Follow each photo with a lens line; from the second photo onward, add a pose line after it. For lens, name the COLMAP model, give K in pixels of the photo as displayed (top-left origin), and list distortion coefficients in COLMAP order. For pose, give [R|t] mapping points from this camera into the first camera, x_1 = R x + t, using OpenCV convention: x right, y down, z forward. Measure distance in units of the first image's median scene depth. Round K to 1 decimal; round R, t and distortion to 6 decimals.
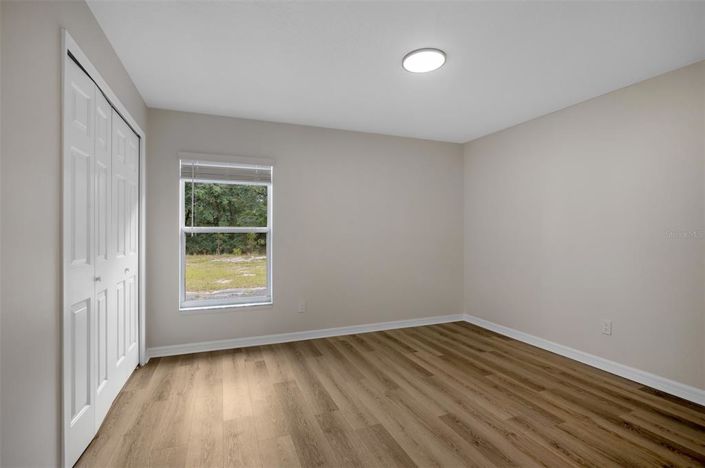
lens RADIAL K [[327.1, 0, 349.8], [0, 327.1, 237.0], [0, 0, 1]] dist [-0.011599, 0.000332]
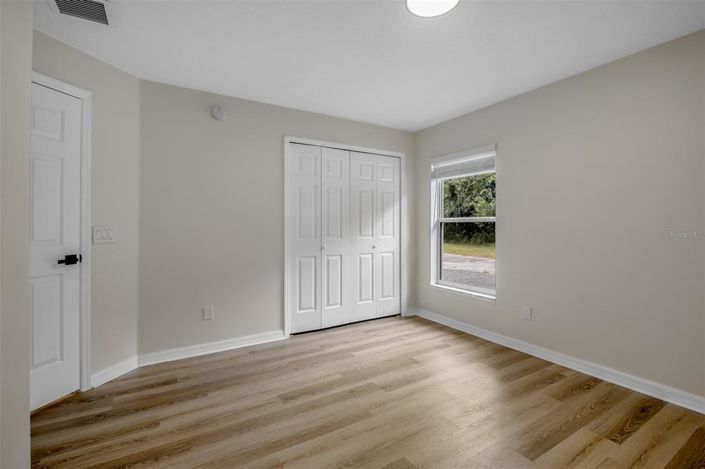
lens RADIAL K [[324.6, 0, 352.5], [0, 324.6, 234.5], [0, 0, 1]] dist [-0.016548, -0.000650]
pose [[0.173057, 0.032344, -0.984381, 0.635751], [-0.008999, 0.999471, 0.031257, -0.005898], [0.984871, 0.003449, 0.173257, 0.472537]]
